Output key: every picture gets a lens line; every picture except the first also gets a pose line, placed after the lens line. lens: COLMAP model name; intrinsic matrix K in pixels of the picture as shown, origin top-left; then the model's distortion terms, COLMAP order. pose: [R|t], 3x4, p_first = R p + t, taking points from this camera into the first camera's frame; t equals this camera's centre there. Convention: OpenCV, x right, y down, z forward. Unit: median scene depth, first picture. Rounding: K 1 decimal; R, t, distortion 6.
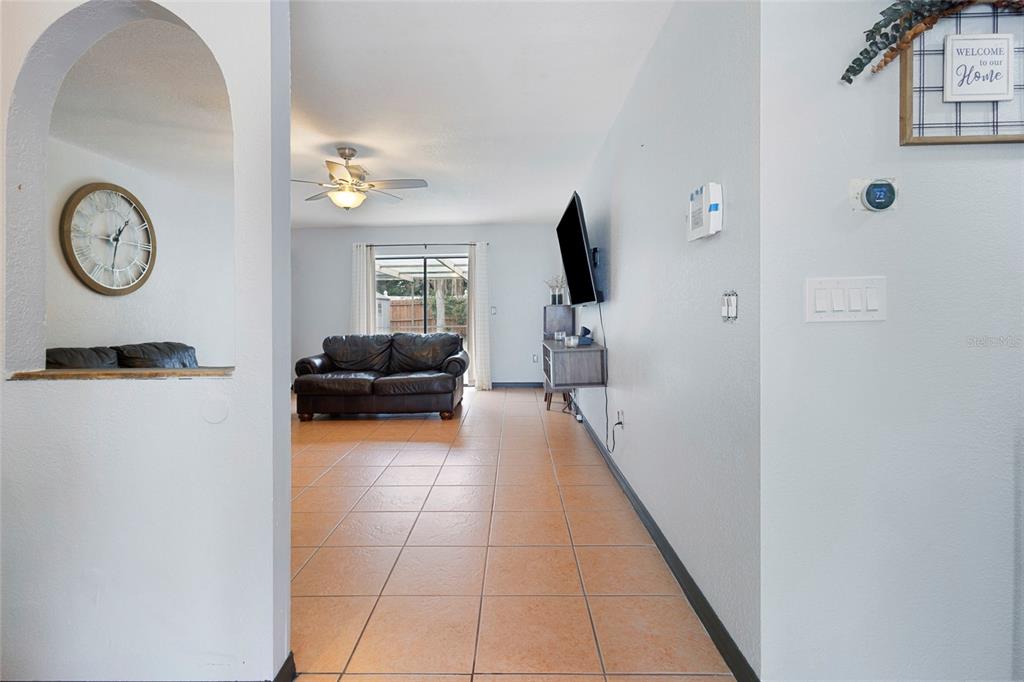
lens RADIAL K [[471.2, 0, 504.4], [0, 471.2, 305.9], [0, 0, 1]] dist [0.006228, -0.000105]
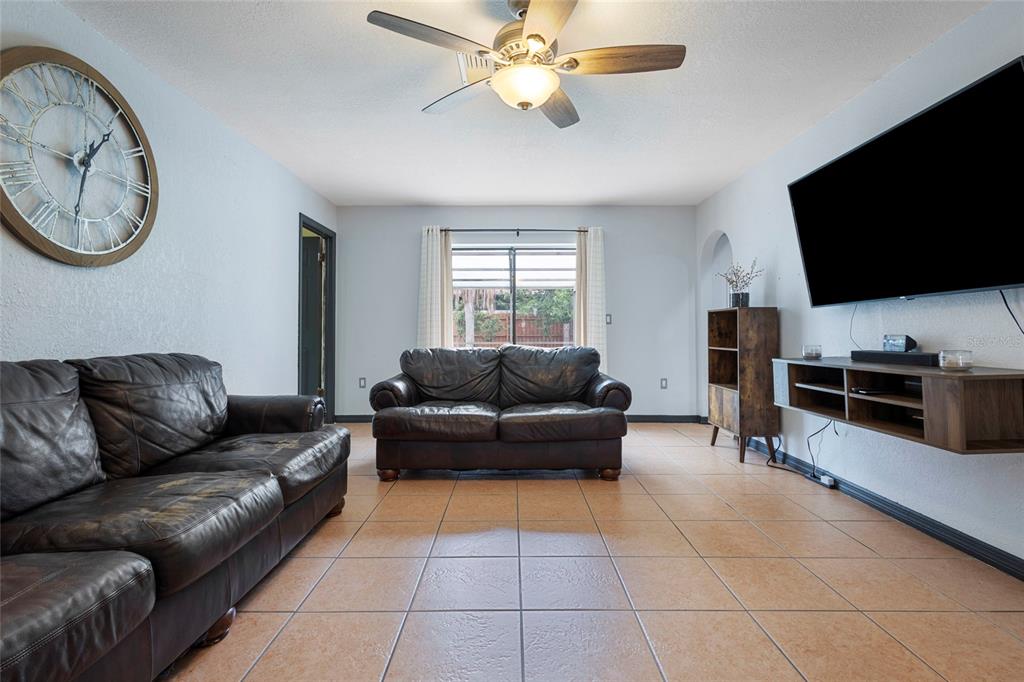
lens RADIAL K [[471.2, 0, 515.8], [0, 471.2, 321.3], [0, 0, 1]] dist [0.006228, -0.000105]
pose [[0.999608, 0.012574, 0.025033, -0.272387], [-0.012318, 0.999871, -0.010331, 0.032918], [-0.025160, 0.010019, 0.999633, 0.359299]]
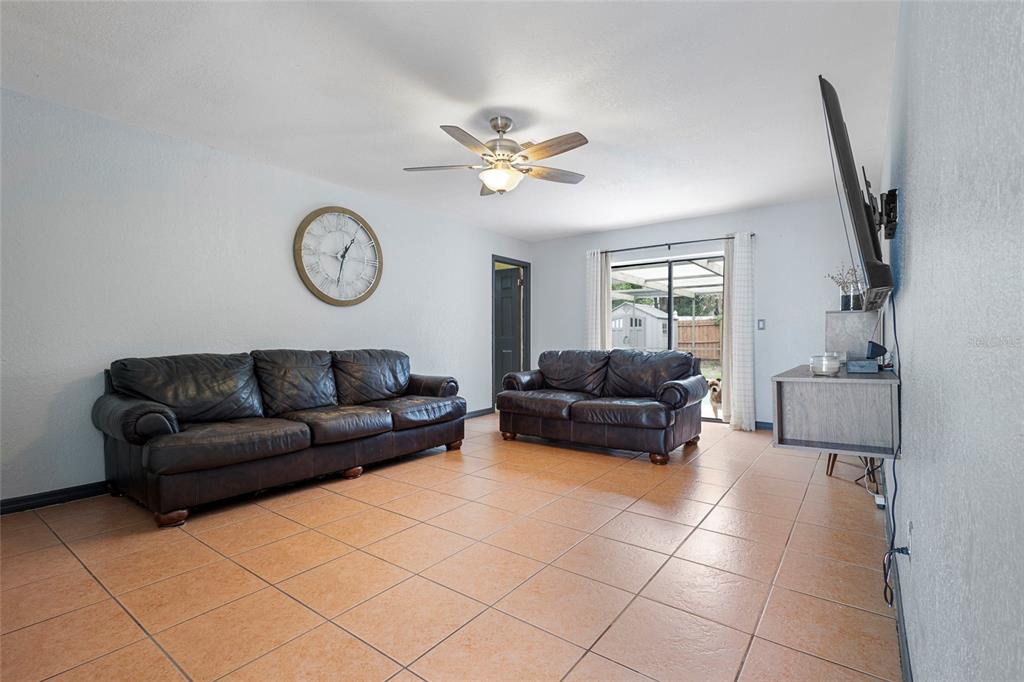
lens RADIAL K [[471.2, 0, 519.0], [0, 471.2, 332.1], [0, 0, 1]] dist [0.006228, -0.000105]
pose [[0.821086, 0.003276, -0.570794, 0.125829], [-0.001054, 0.999991, 0.004224, 0.027681], [0.570803, -0.002867, 0.821082, 0.258203]]
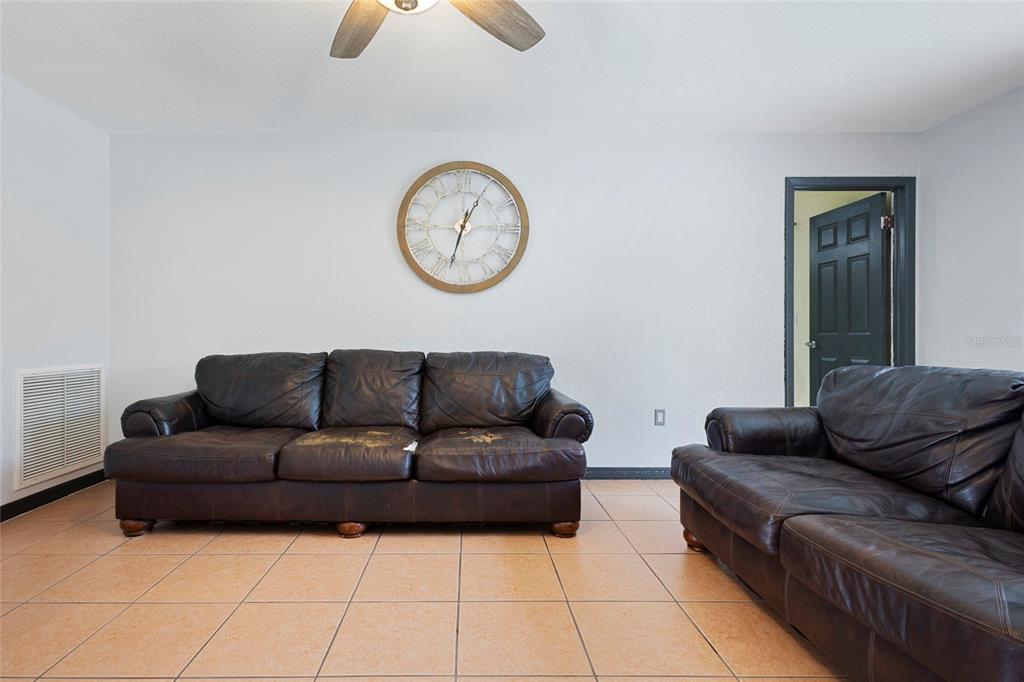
lens RADIAL K [[471.2, 0, 501.1], [0, 471.2, 339.0], [0, 0, 1]] dist [0.006228, -0.000105]
pose [[0.015680, 0.009634, -0.999831, 0.011506], [0.016195, 0.999820, 0.009888, 0.042319], [0.999746, -0.016347, 0.015522, 0.843100]]
